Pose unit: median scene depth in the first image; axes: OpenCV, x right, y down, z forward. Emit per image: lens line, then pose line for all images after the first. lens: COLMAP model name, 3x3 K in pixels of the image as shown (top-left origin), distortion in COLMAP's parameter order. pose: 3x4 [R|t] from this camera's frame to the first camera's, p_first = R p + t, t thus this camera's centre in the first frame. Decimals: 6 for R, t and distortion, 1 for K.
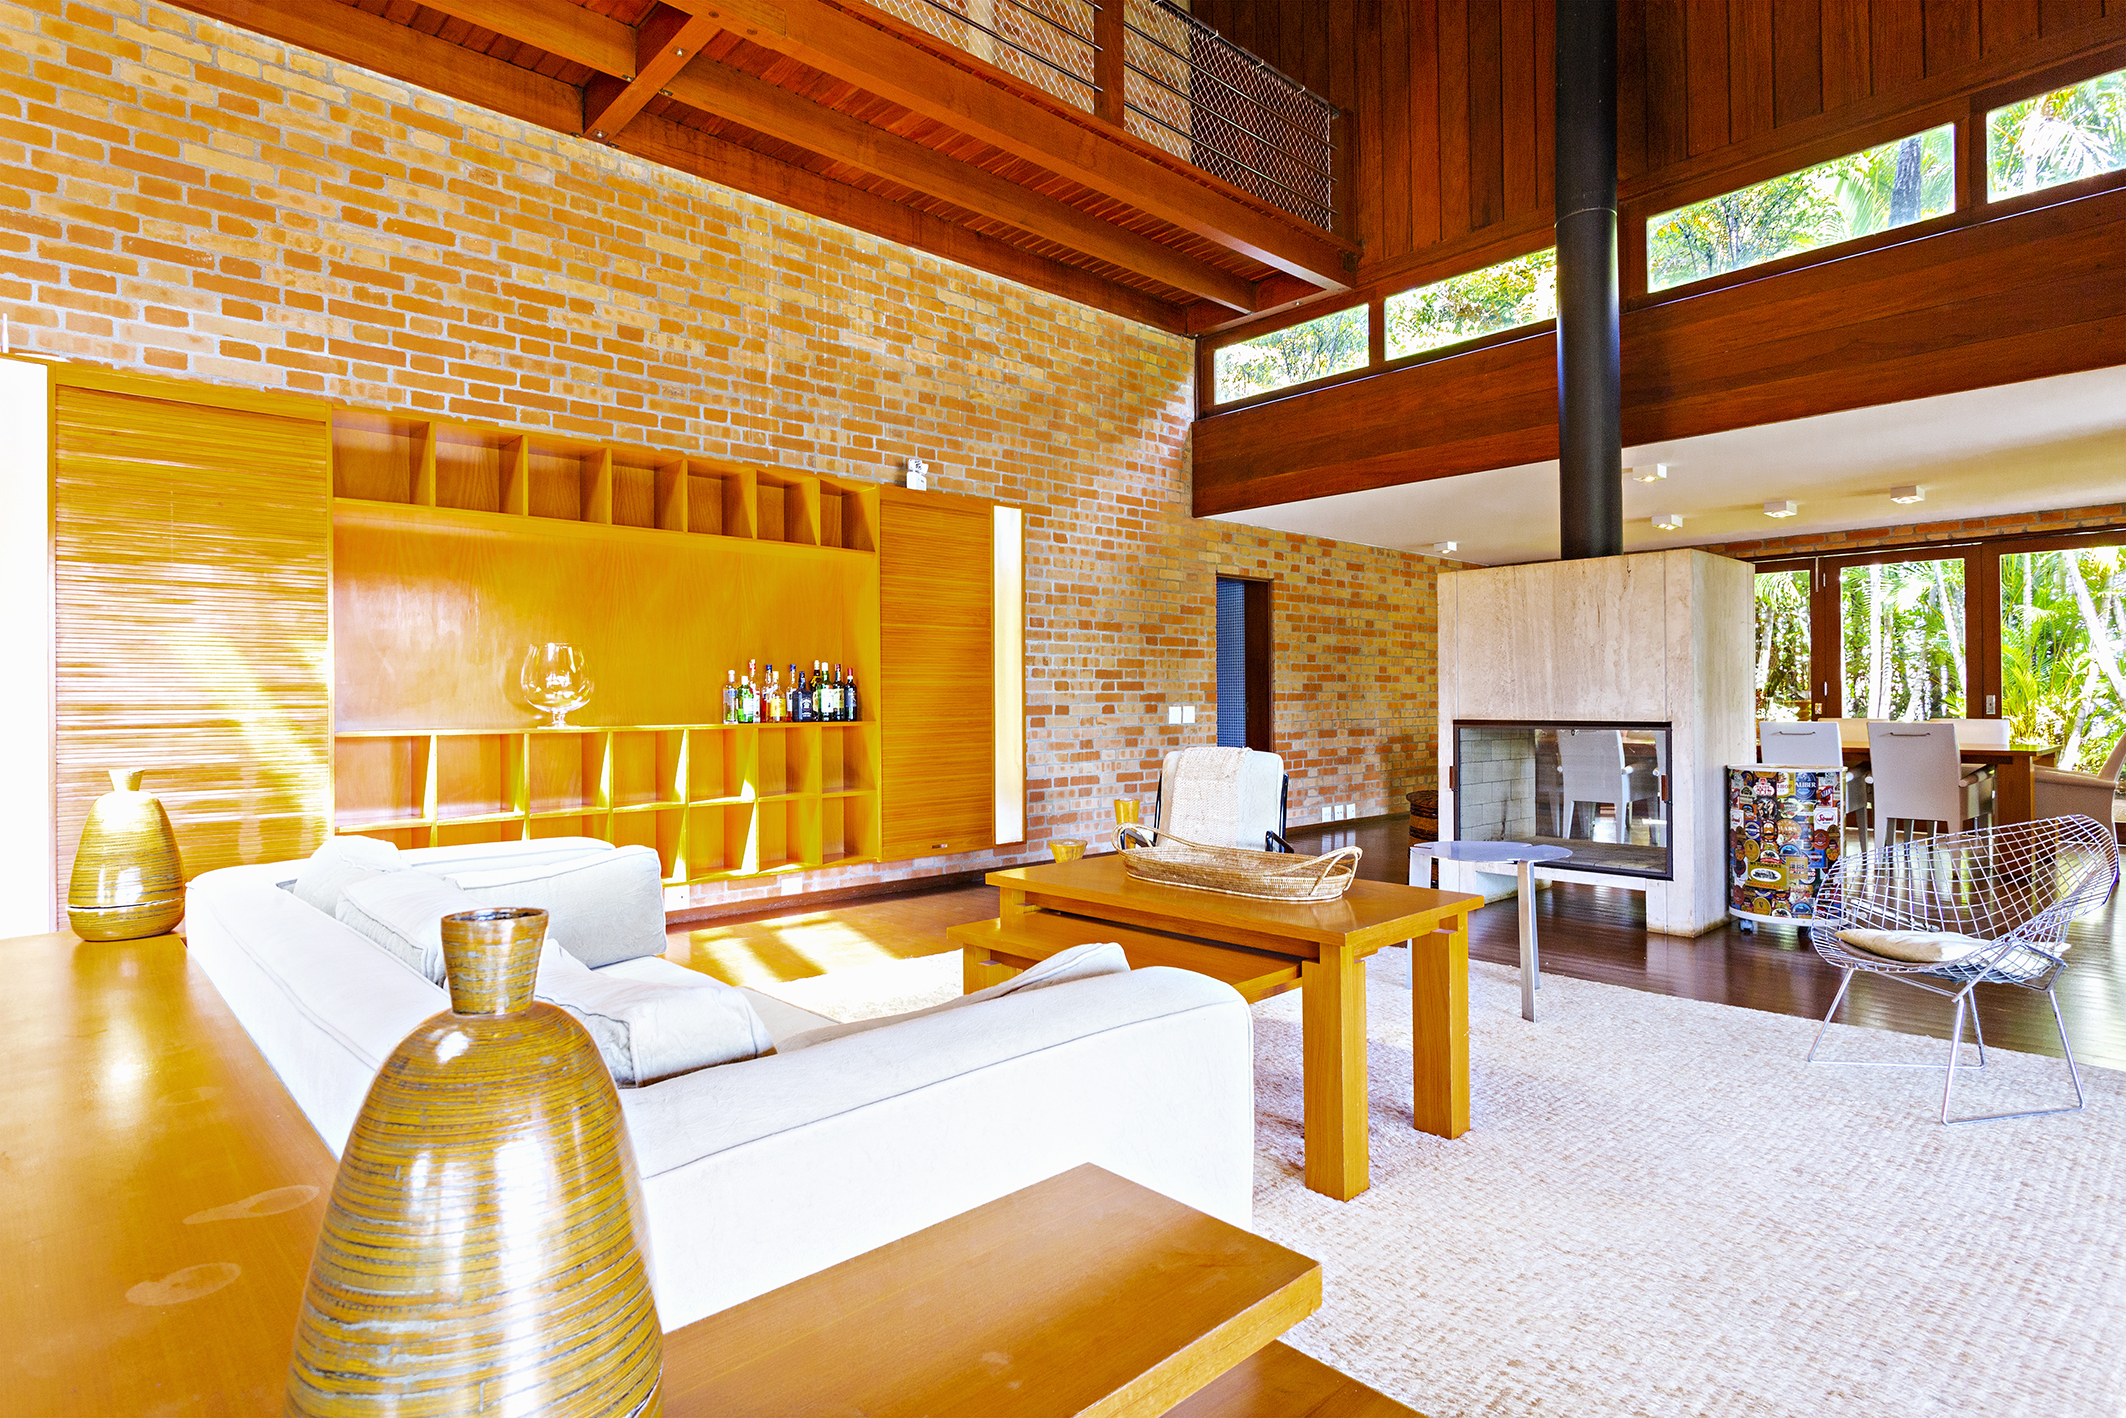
lens RADIAL K [[1121.7, 0, 1048.7], [0, 1121.7, 698.1], [0, 0, 1]] dist [-0.005479, 0.004430]
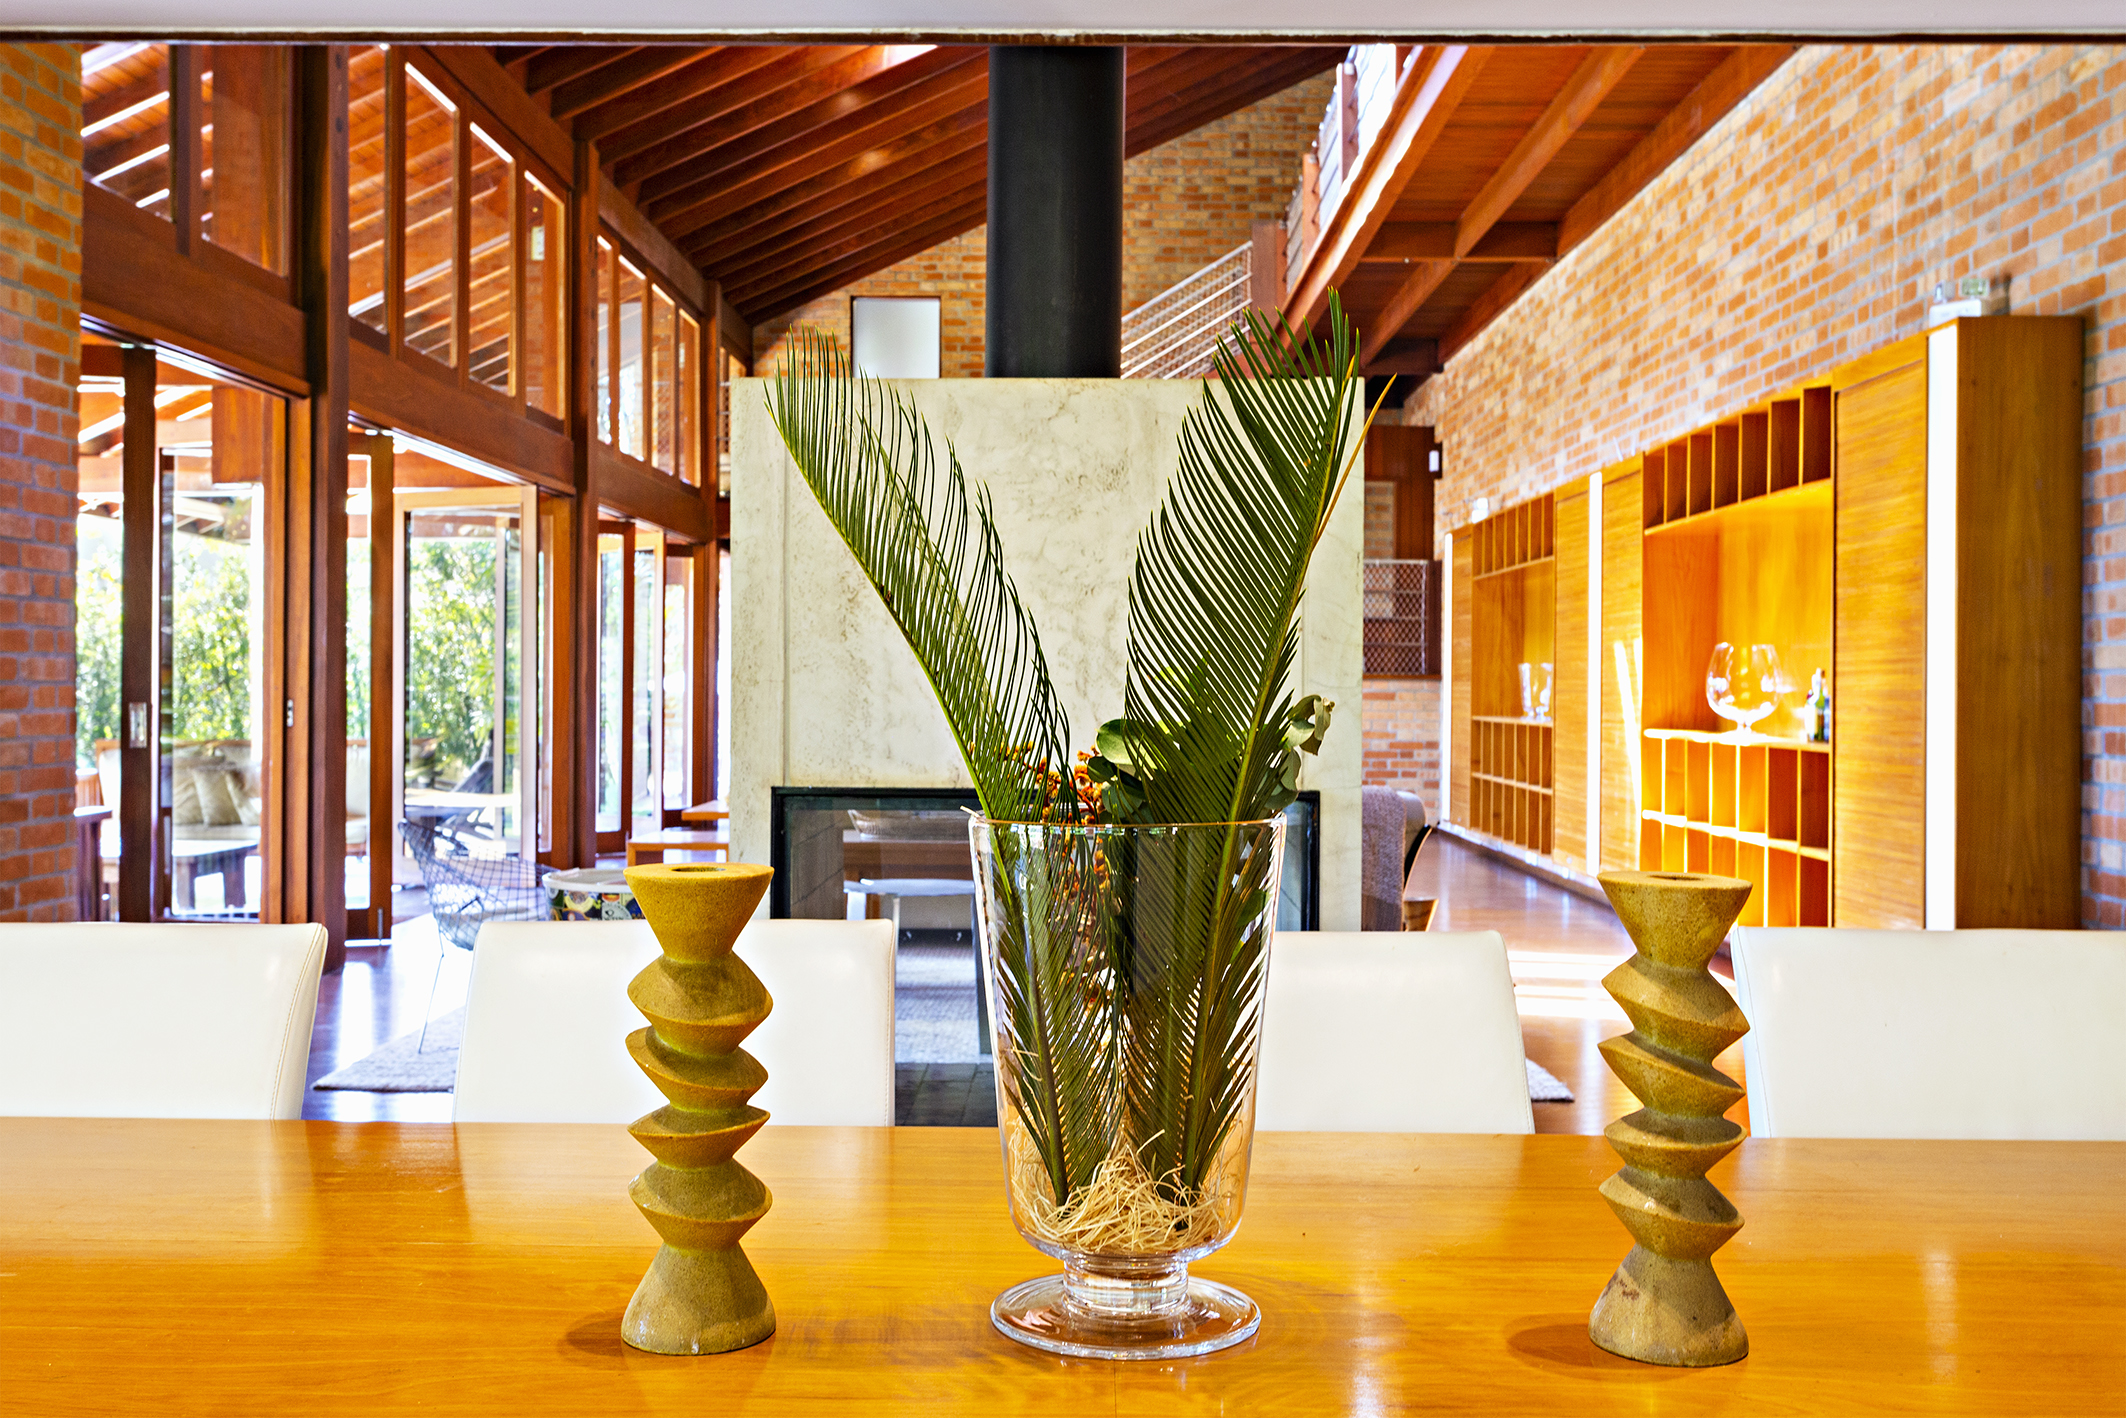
lens RADIAL K [[2090.2, 0, 1015.9], [0, 2090.2, 667.6], [0, 0, 1]] dist [0.003387, 0.000000]
pose [[-0.687461, -0.008937, -0.726166, 0.887913], [-0.006946, 0.999959, -0.005731, -0.010995], [0.726188, 0.001104, -0.687496, 1.283654]]
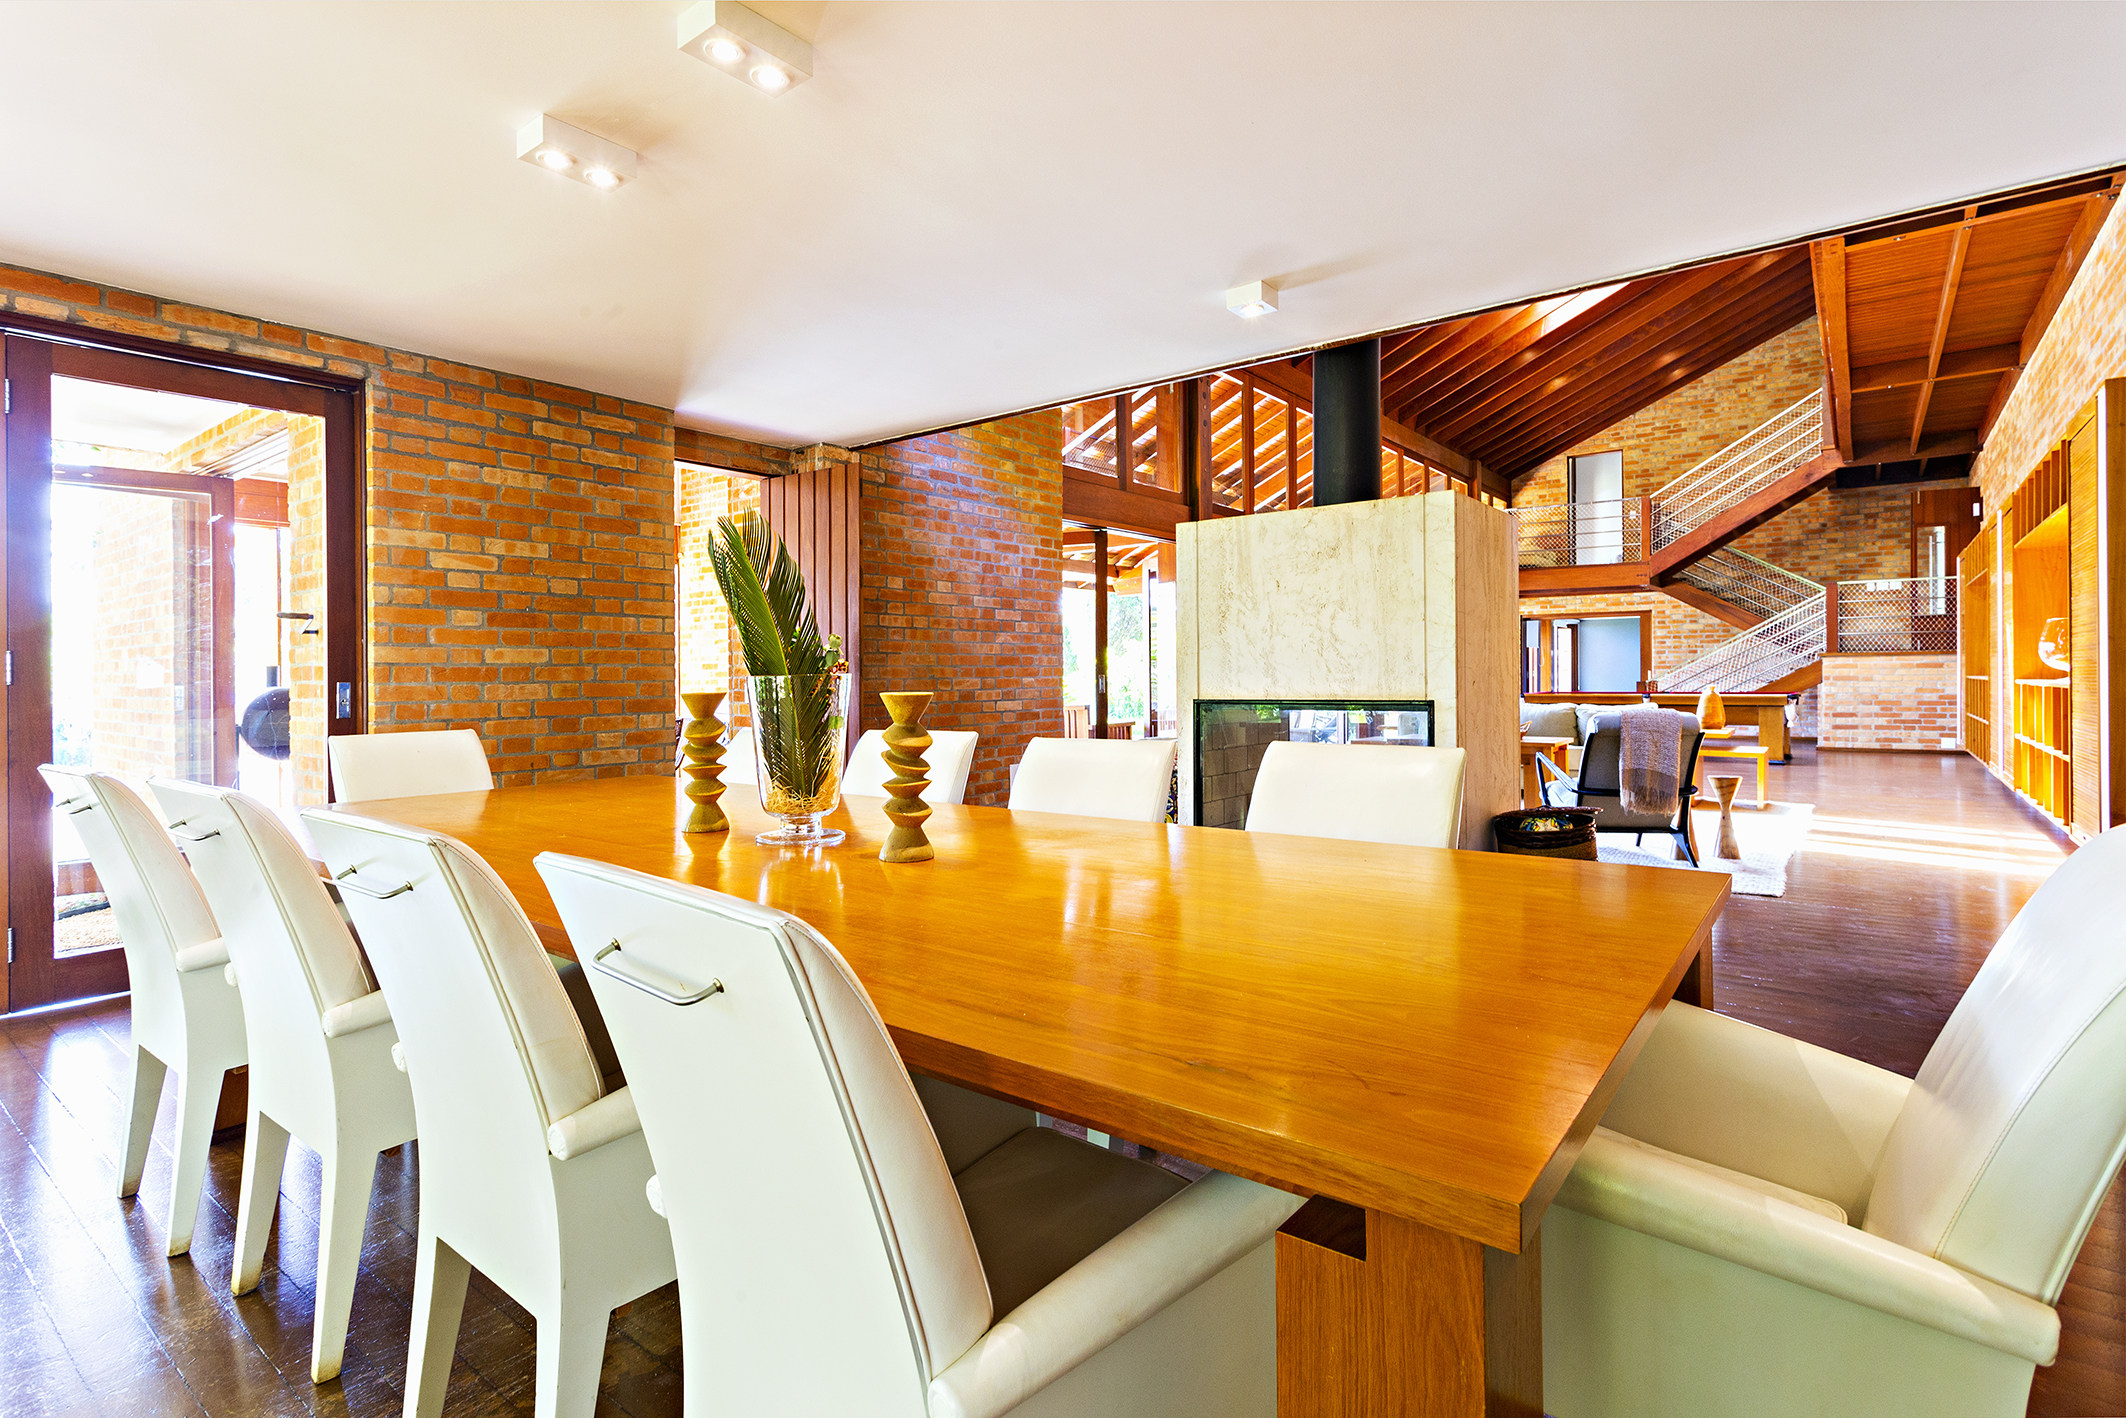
lens RADIAL K [[1004.9, 0, 1037.2], [0, 1004.9, 677.6], [0, 0, 1]] dist [-0.001395, 0.003719]
pose [[-0.986155, 0.012638, -0.165343, 0.709638], [0.012219, 0.999919, 0.003554, 0.002351], [0.165374, 0.001484, -0.986230, 1.460807]]
